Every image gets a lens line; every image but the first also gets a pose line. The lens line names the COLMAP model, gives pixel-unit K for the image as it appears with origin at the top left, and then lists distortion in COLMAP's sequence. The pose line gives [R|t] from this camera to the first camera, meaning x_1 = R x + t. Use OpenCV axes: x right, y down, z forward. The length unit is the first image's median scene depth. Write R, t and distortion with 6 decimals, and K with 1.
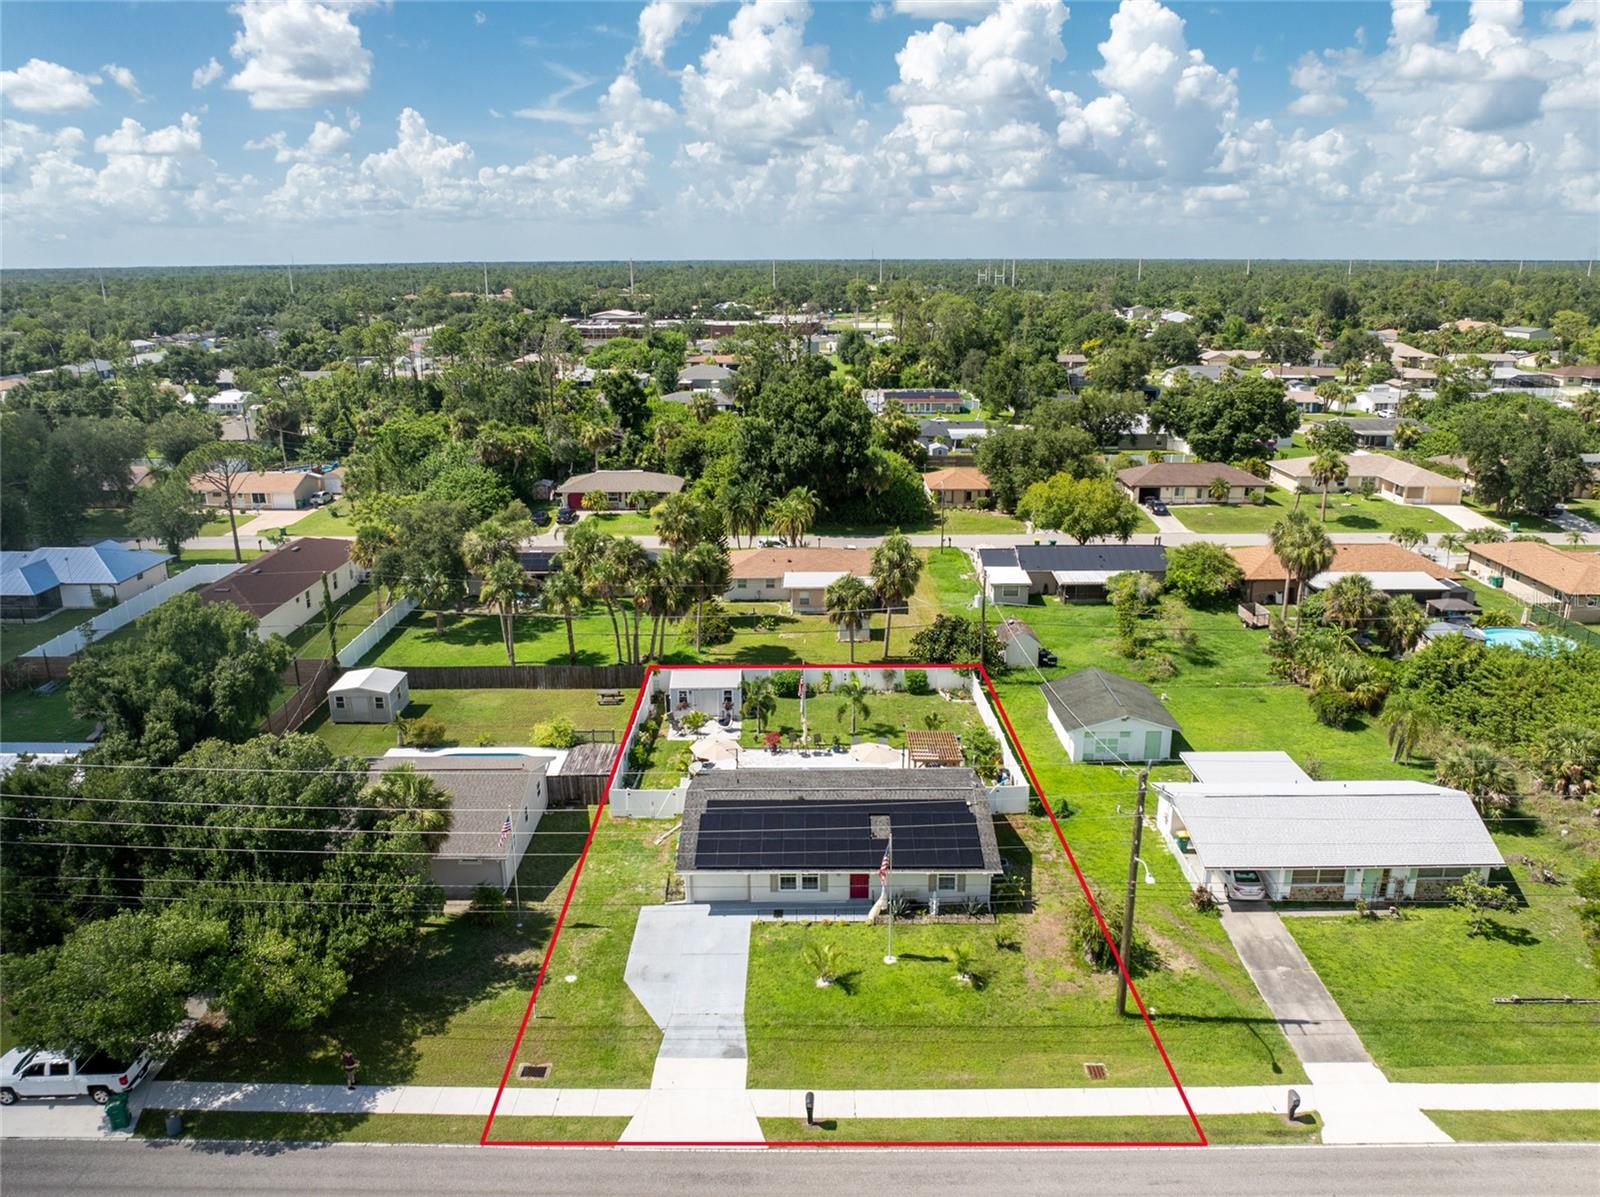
lens RADIAL K [[1141.8, 0, 804.0], [0, 1141.8, 599.1], [0, 0, 1]] dist [-0.069796, 0.044222]
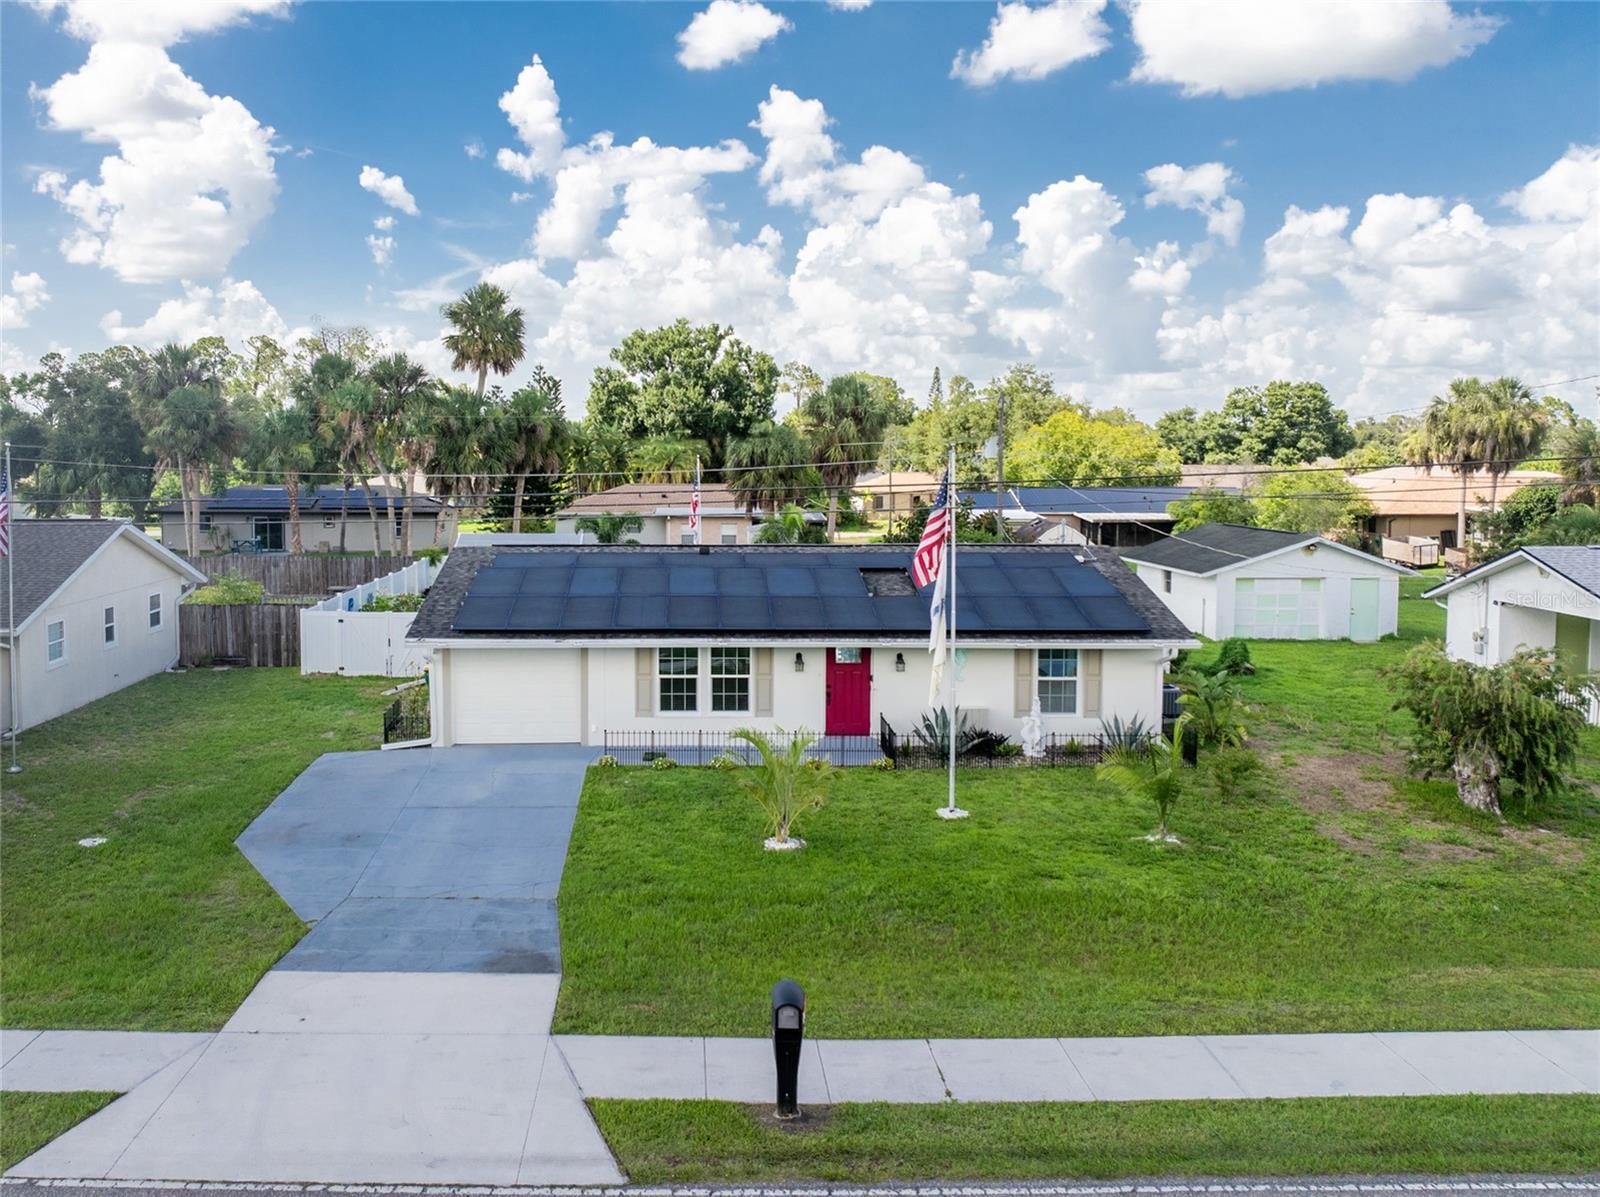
lens RADIAL K [[1339.2, 0, 674.2], [0, 1339.2, 594.6], [0, 0, 1]] dist [-0.086206, 0.056170]
pose [[0.999978, 0.006109, 0.002693, -0.017316], [-0.005490, 0.981970, -0.188959, 0.312762], [-0.003799, 0.188940, 0.981981, 0.522629]]
